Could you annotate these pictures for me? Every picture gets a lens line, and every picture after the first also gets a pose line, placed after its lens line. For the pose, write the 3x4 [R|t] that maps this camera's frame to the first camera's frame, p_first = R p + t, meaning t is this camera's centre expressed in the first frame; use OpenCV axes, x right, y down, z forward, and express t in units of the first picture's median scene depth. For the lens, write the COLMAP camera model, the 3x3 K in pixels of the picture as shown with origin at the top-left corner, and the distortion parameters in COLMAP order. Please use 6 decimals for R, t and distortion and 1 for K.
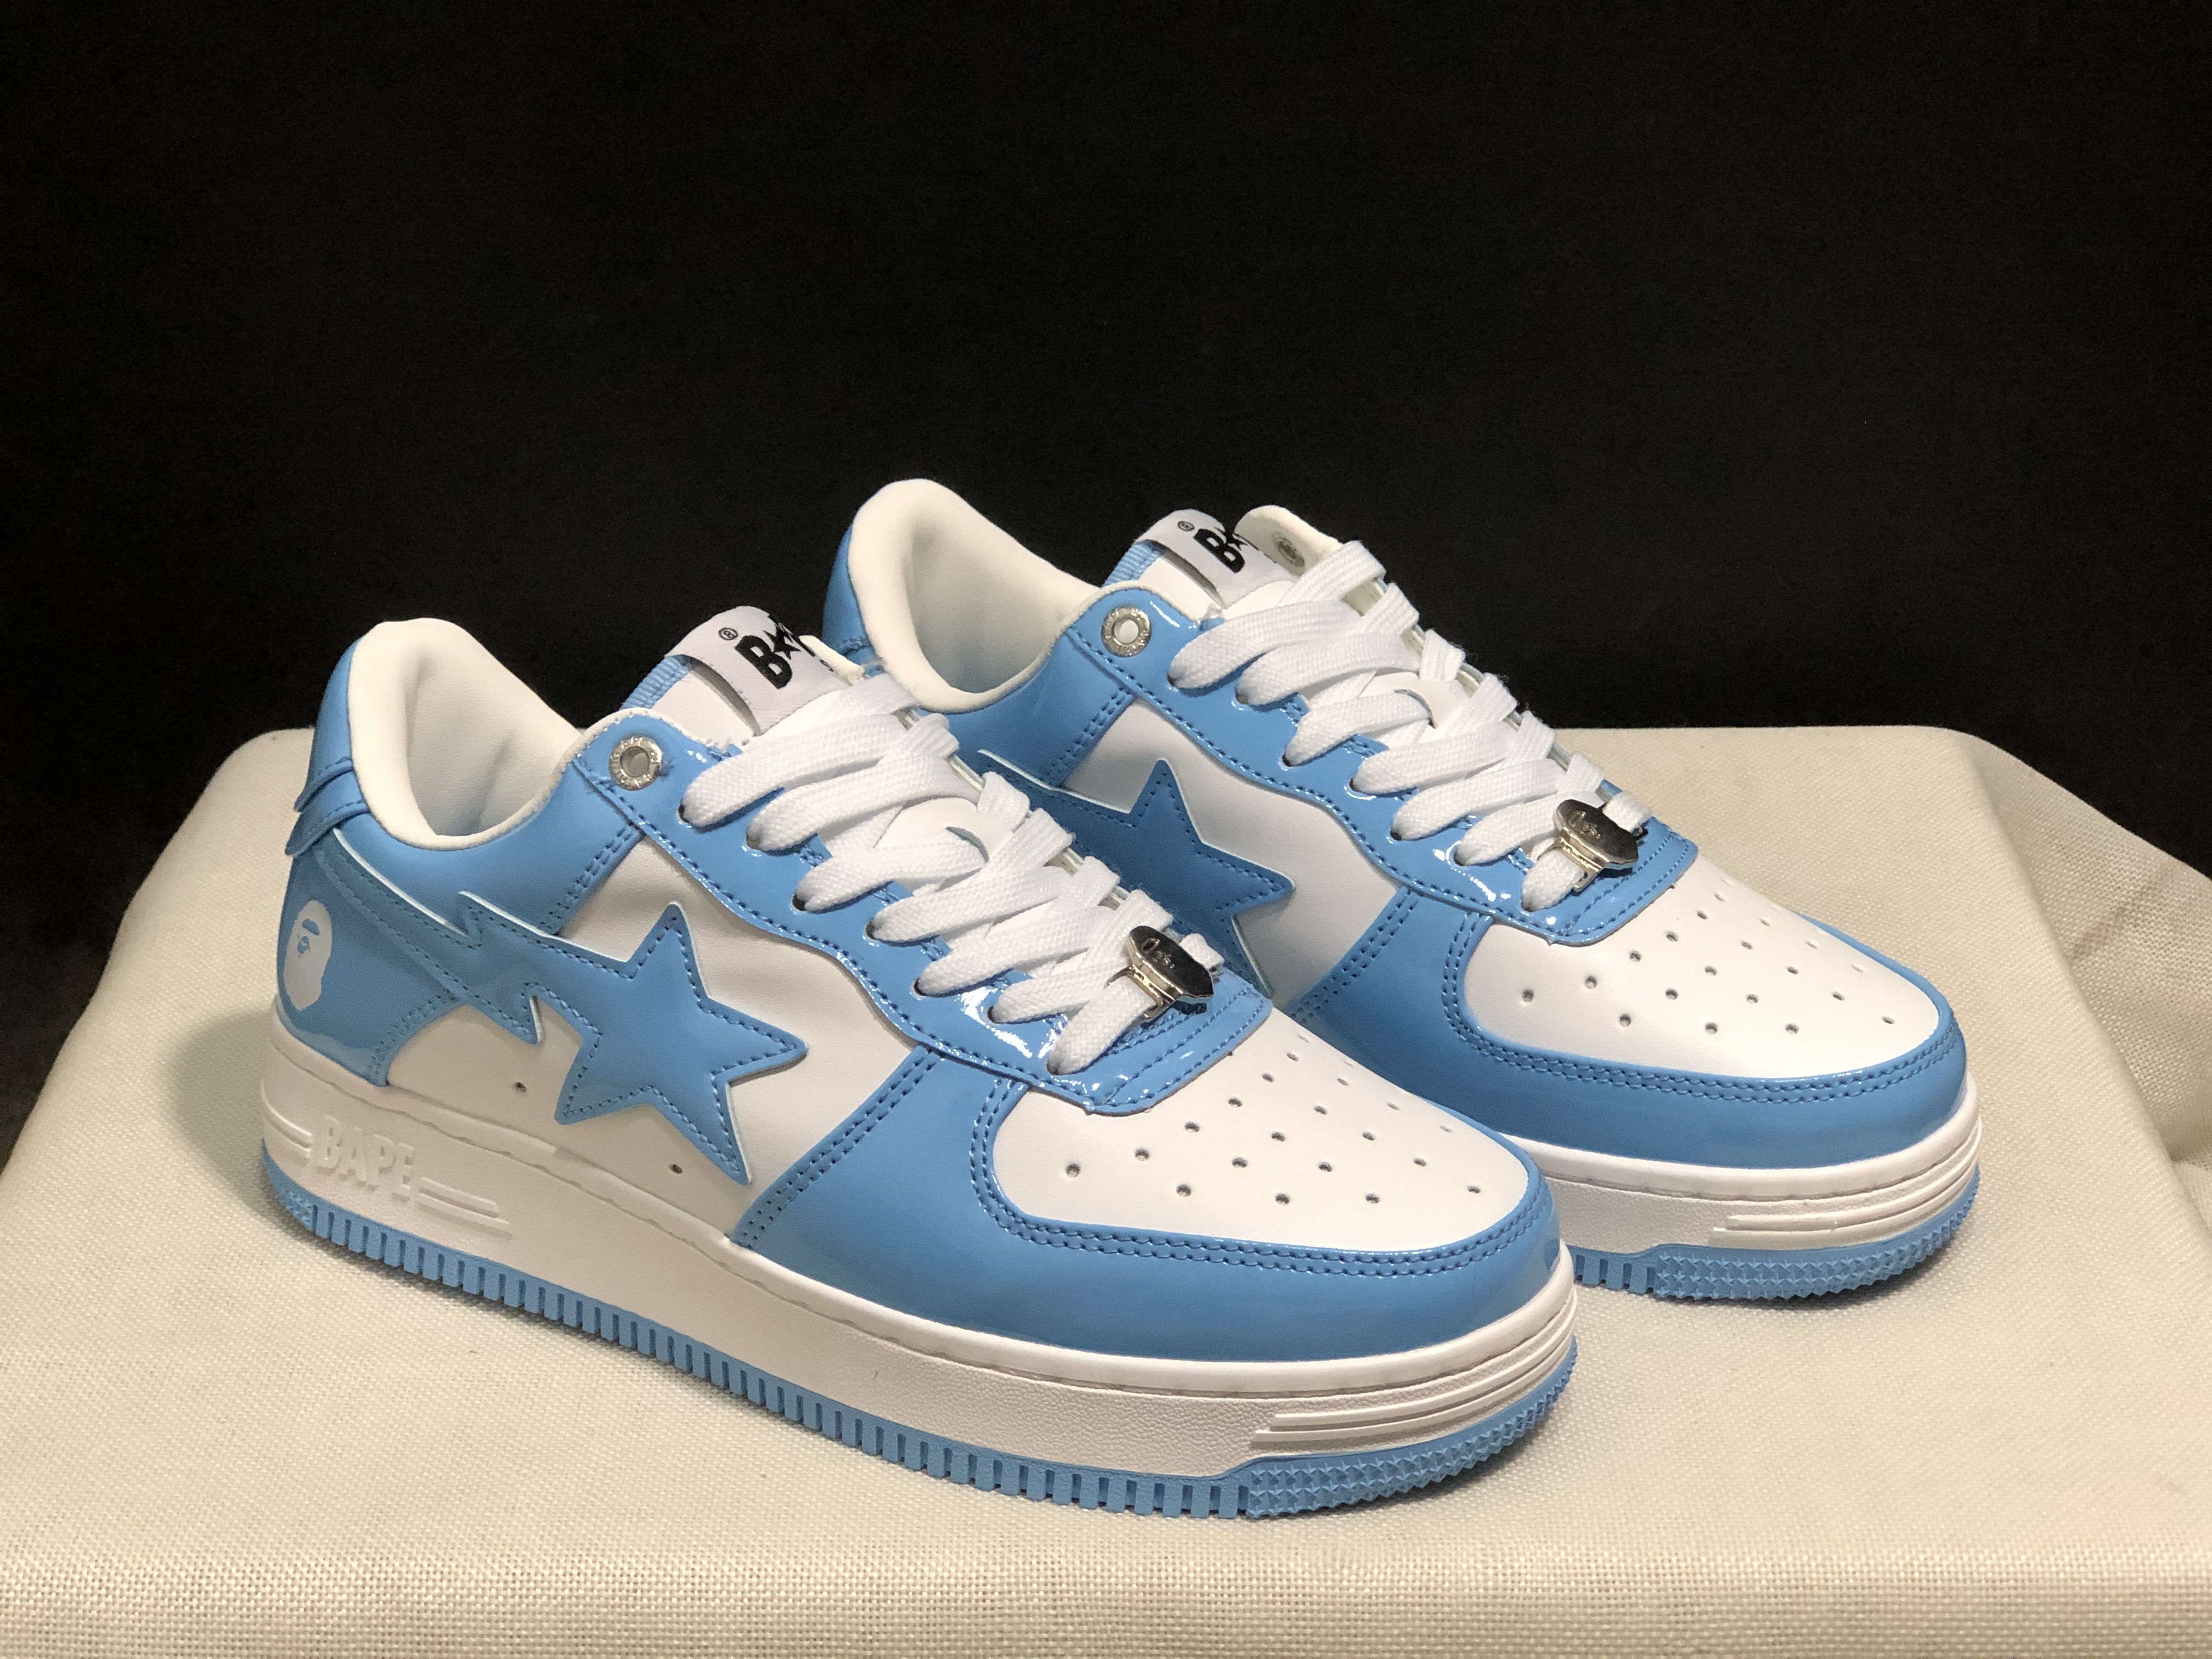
lens RADIAL K [[3665.0, 0, 1106.0], [0, 3665.0, 829.5], [0, 0, 1]] dist [-0.092071, 0.146734]
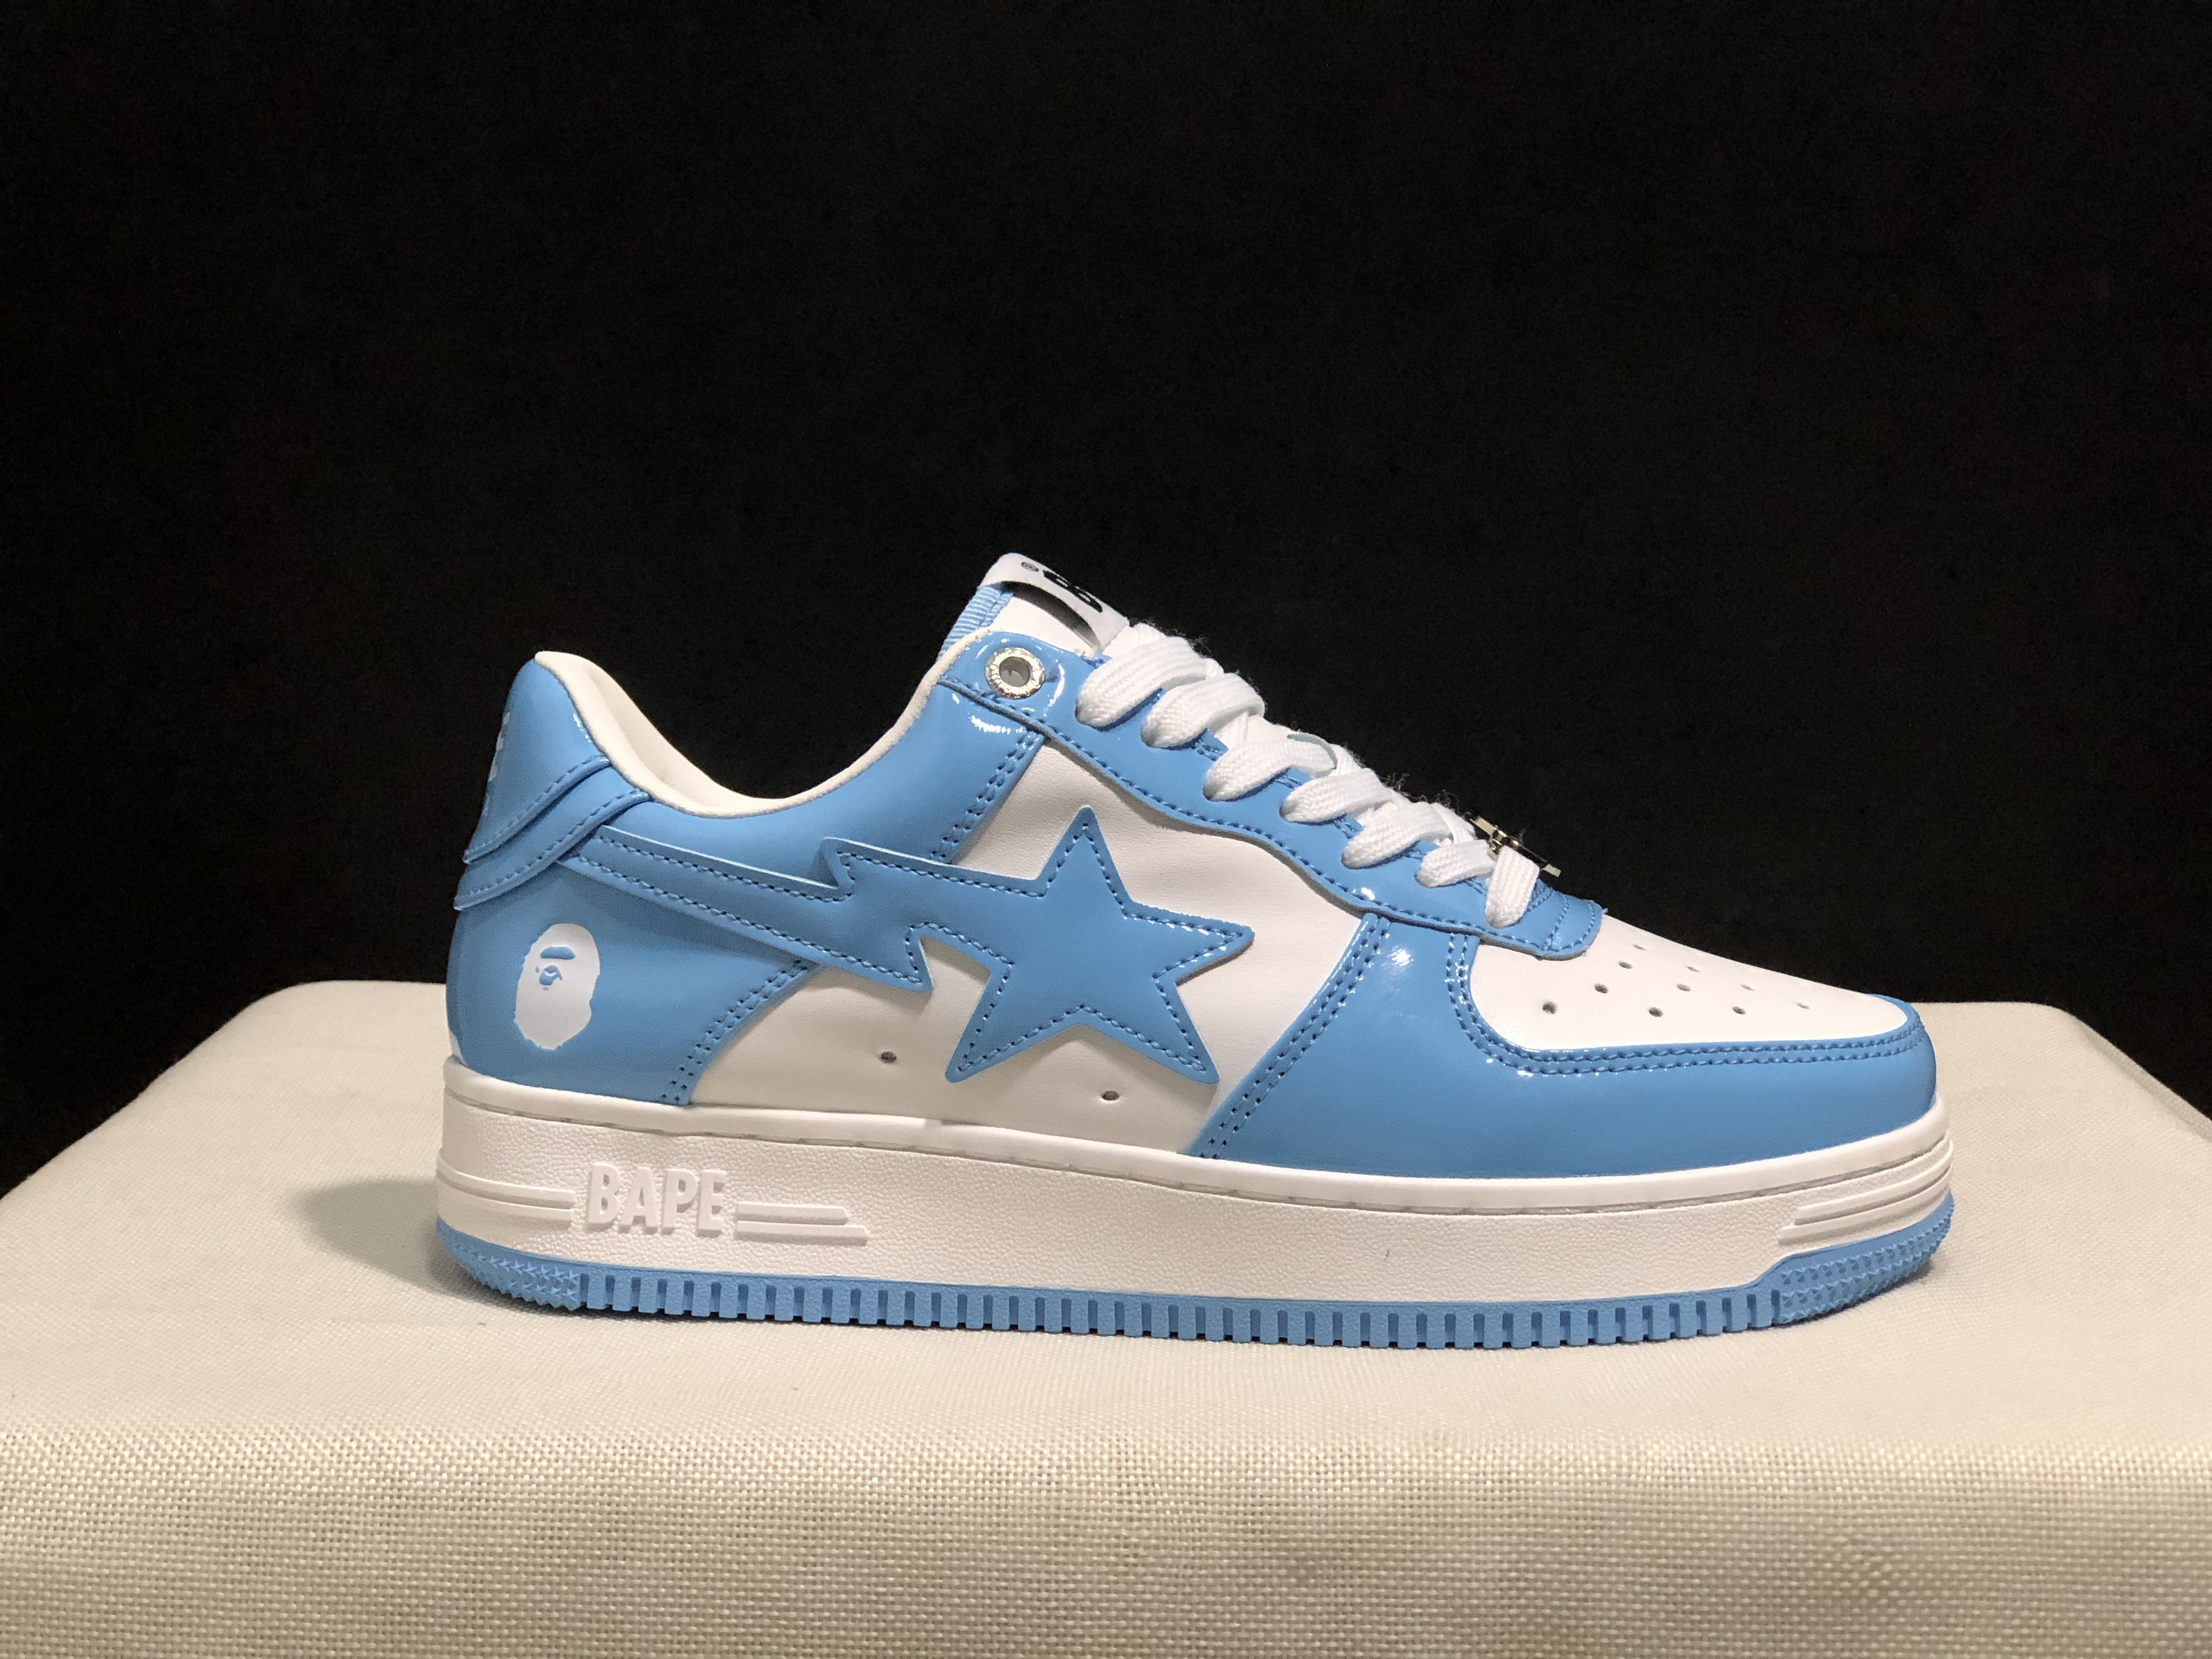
lens RADIAL K [[3665.0, 0, 1106.0], [0, 3665.0, 829.5], [0, 0, 1]] dist [-0.092071, 0.146734]
pose [[0.887104, -0.061059, 0.457513, -0.551644], [0.173451, 0.962661, -0.207841, 0.225467], [-0.427740, 0.263733, 0.864571, 0.176444]]
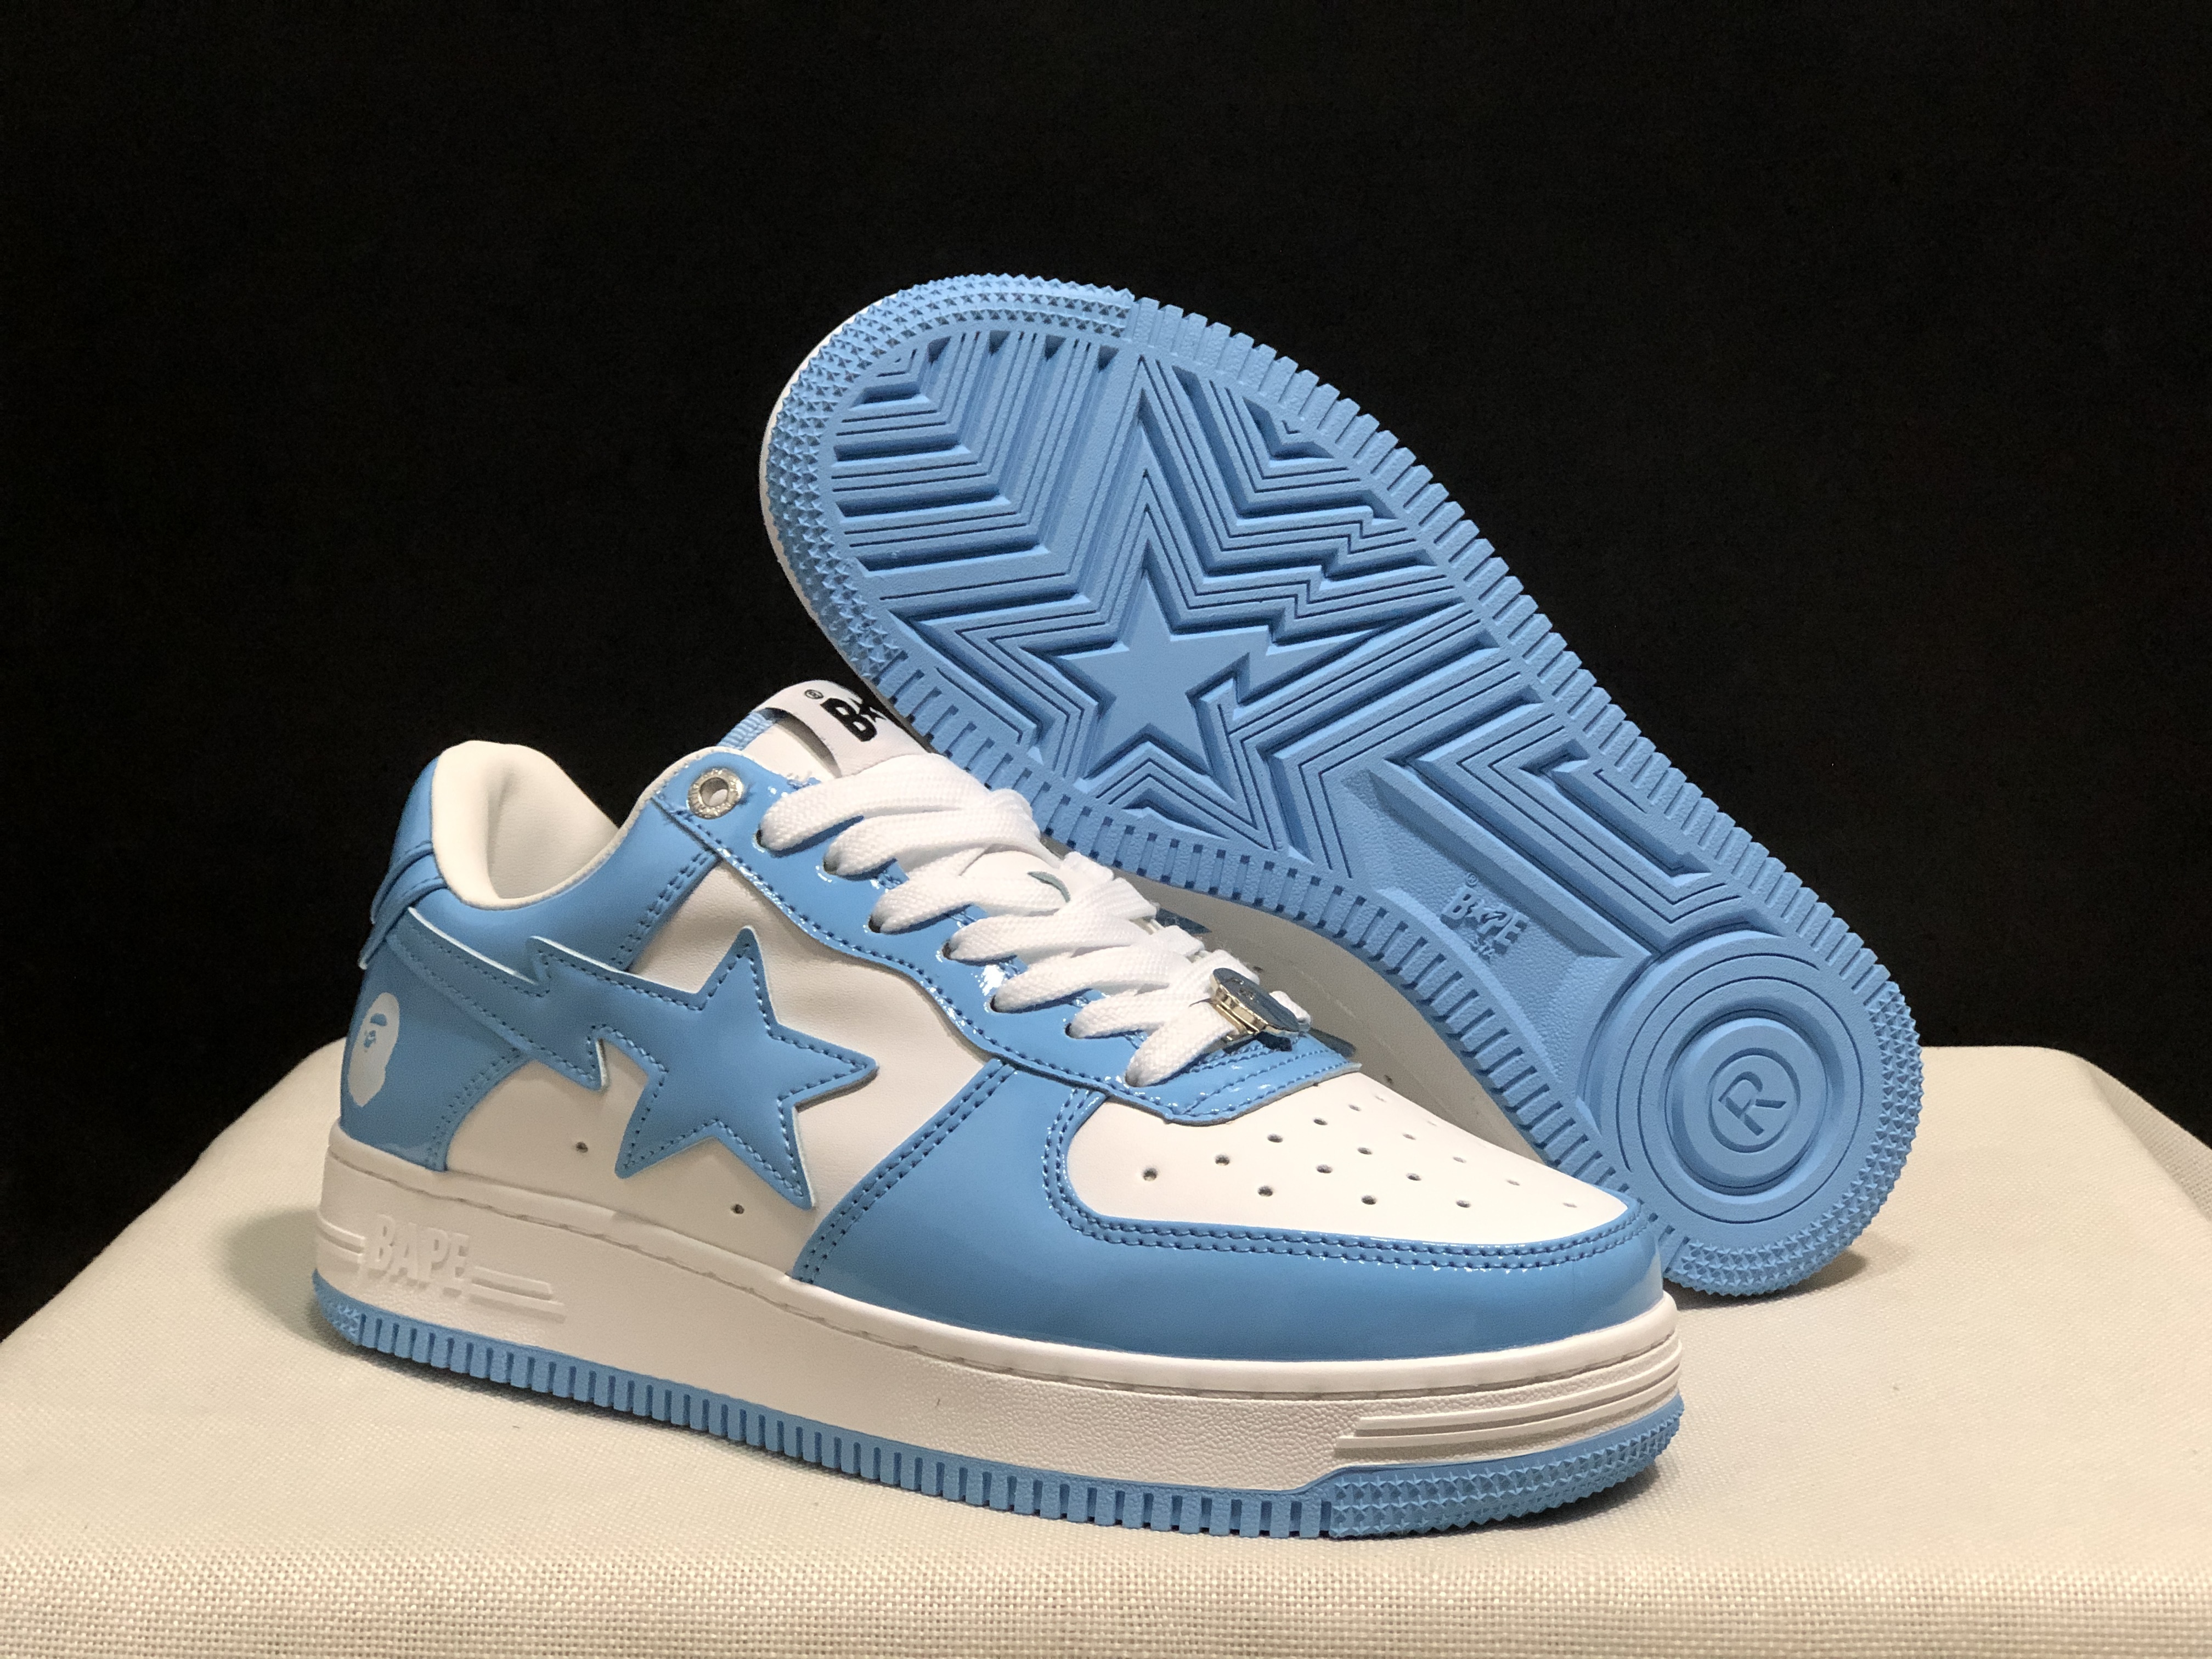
lens RADIAL K [[3665.0, 0, 1106.0], [0, 3665.0, 829.5], [0, 0, 1]] dist [-0.092071, 0.146734]
pose [[0.999393, 0.010842, -0.033098, 0.009966], [-0.018942, 0.966684, -0.255272, 0.243834], [0.029227, 0.255744, 0.966303, 0.049659]]
